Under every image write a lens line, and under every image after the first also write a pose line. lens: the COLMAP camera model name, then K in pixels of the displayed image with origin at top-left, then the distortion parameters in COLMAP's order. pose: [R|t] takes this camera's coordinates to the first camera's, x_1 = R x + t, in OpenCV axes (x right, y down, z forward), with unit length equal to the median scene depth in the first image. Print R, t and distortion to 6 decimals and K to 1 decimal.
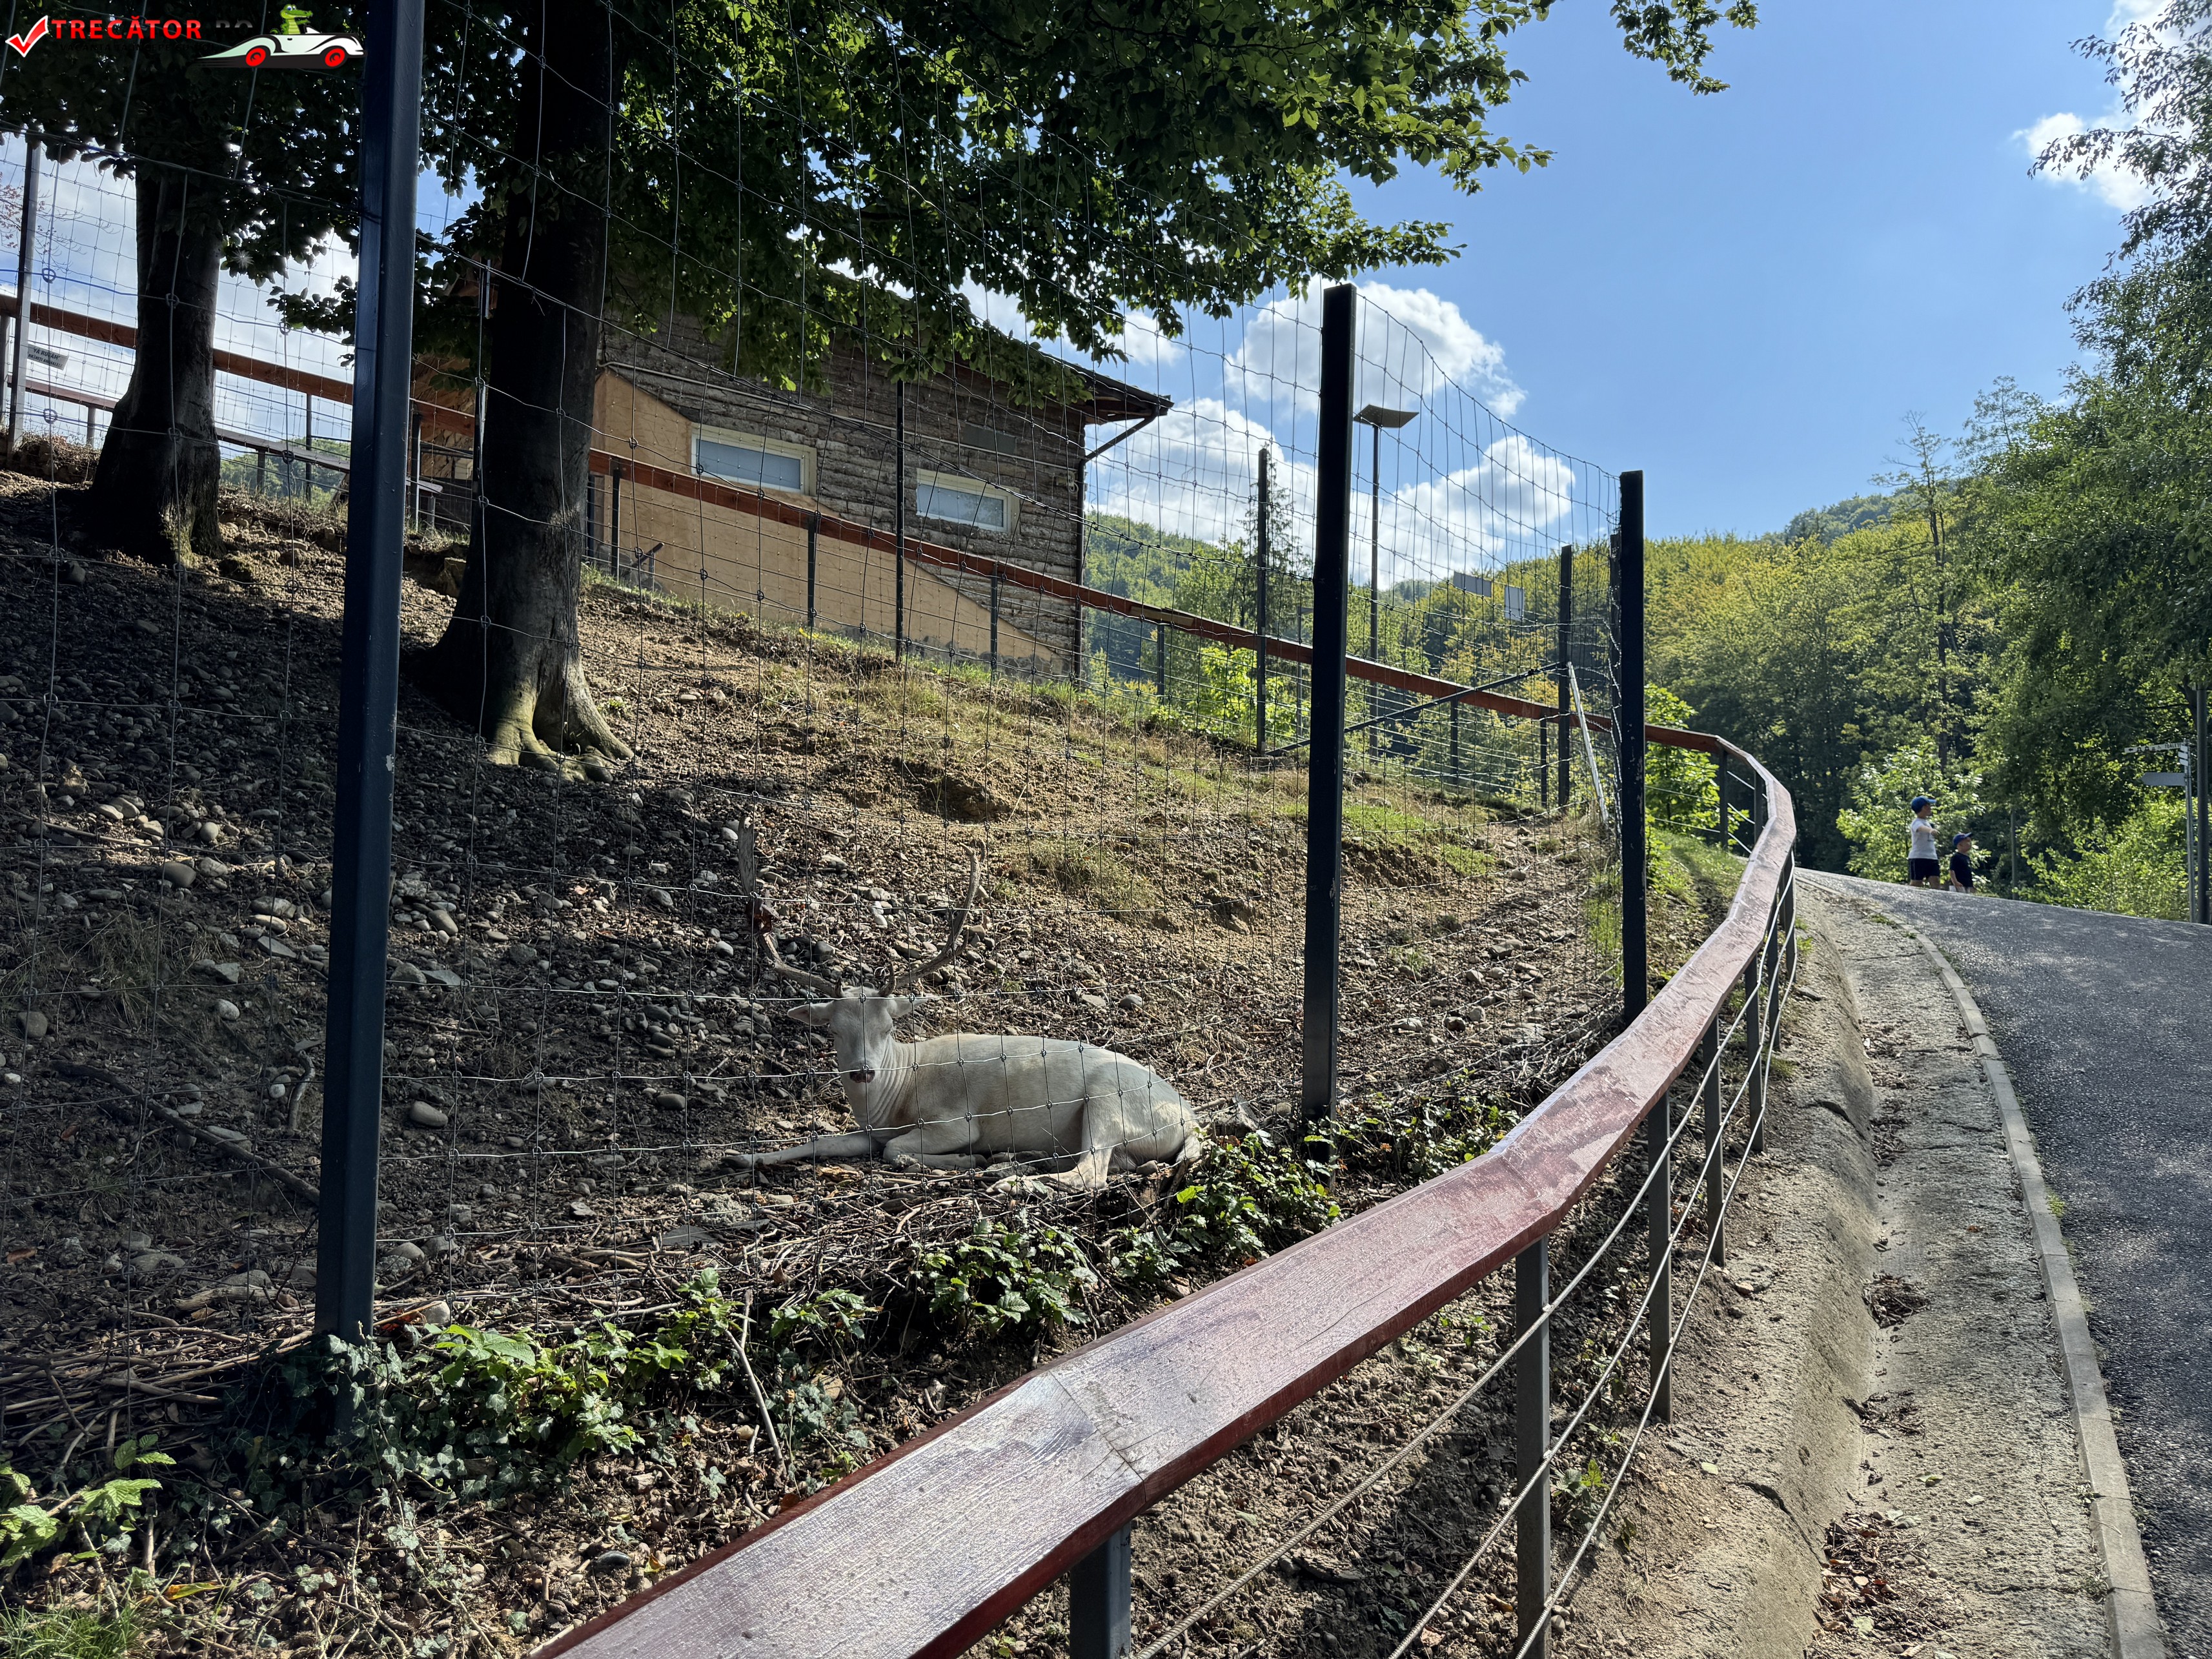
lens RADIAL K [[1606.8, 0, 1106.0], [0, 1606.8, 829.5], [0, 0, 1]] dist [0.027162, -0.051188]
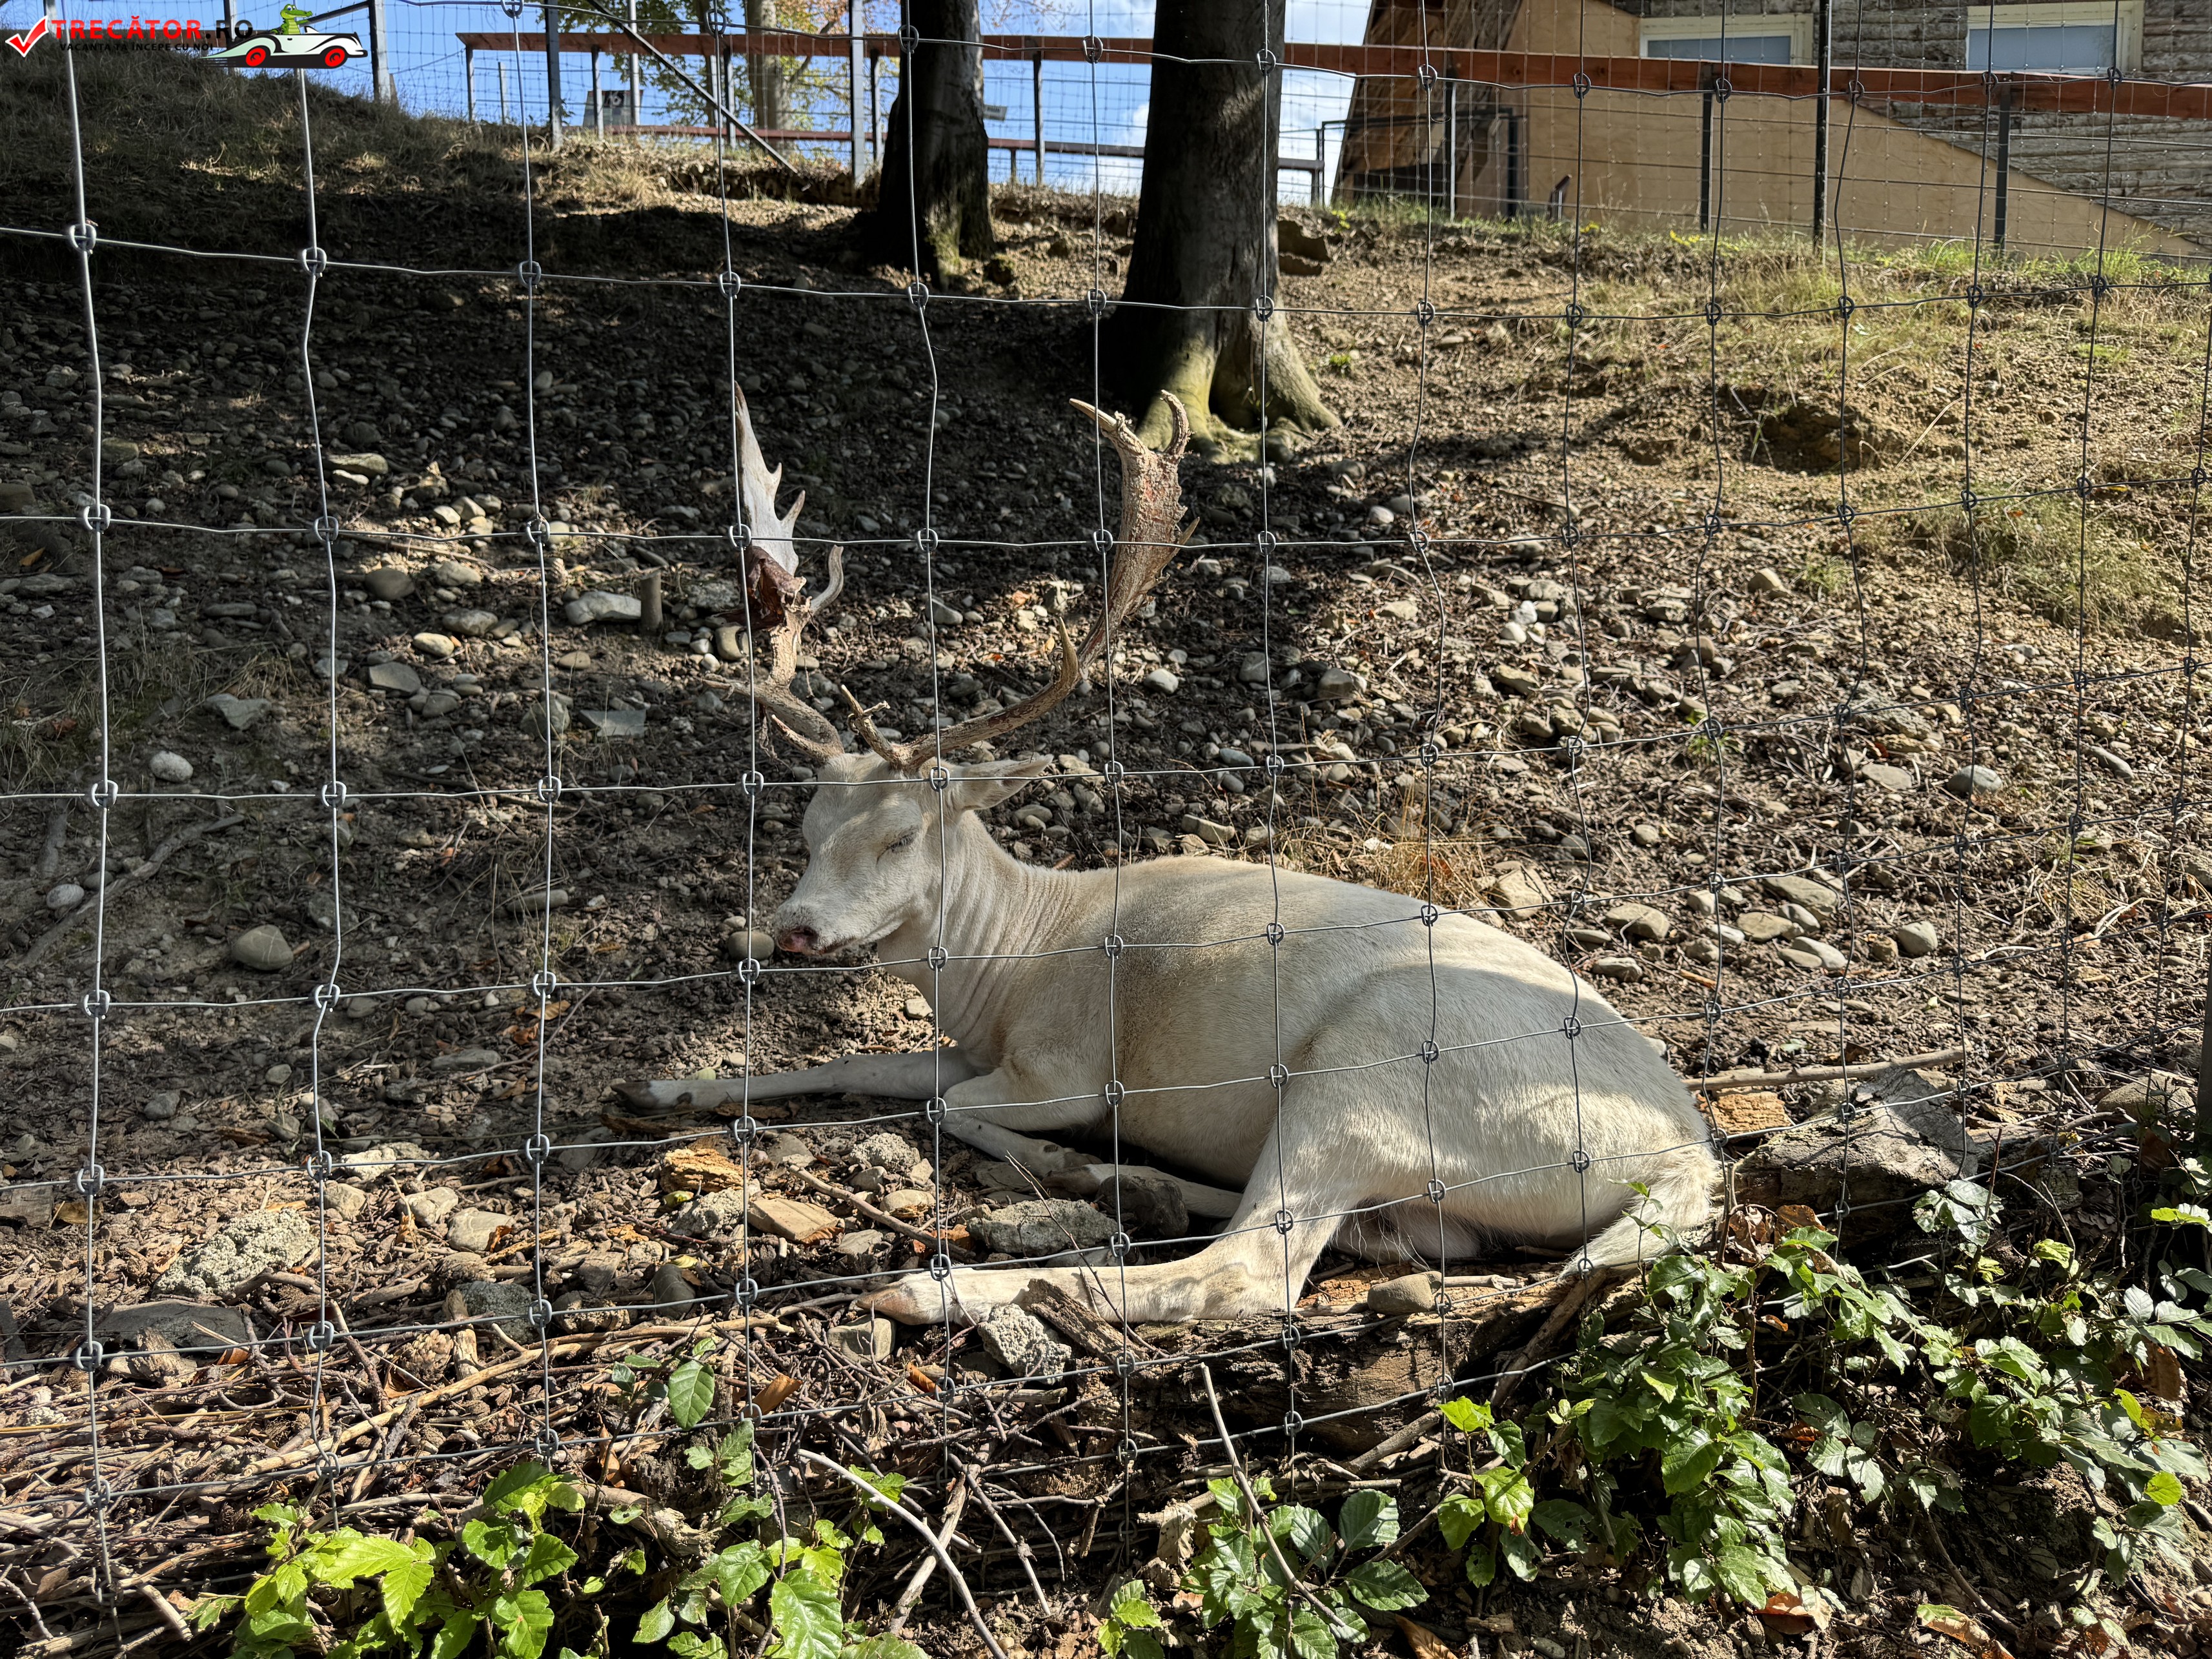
lens RADIAL K [[1606.8, 0, 1106.0], [0, 1606.8, 829.5], [0, 0, 1]] dist [0.027162, -0.051188]
pose [[0.778771, 0.044619, -0.625719, 0.086999], [0.052753, 0.989276, 0.136200, 0.030234], [0.625086, -0.139077, 0.768066, 0.335758]]
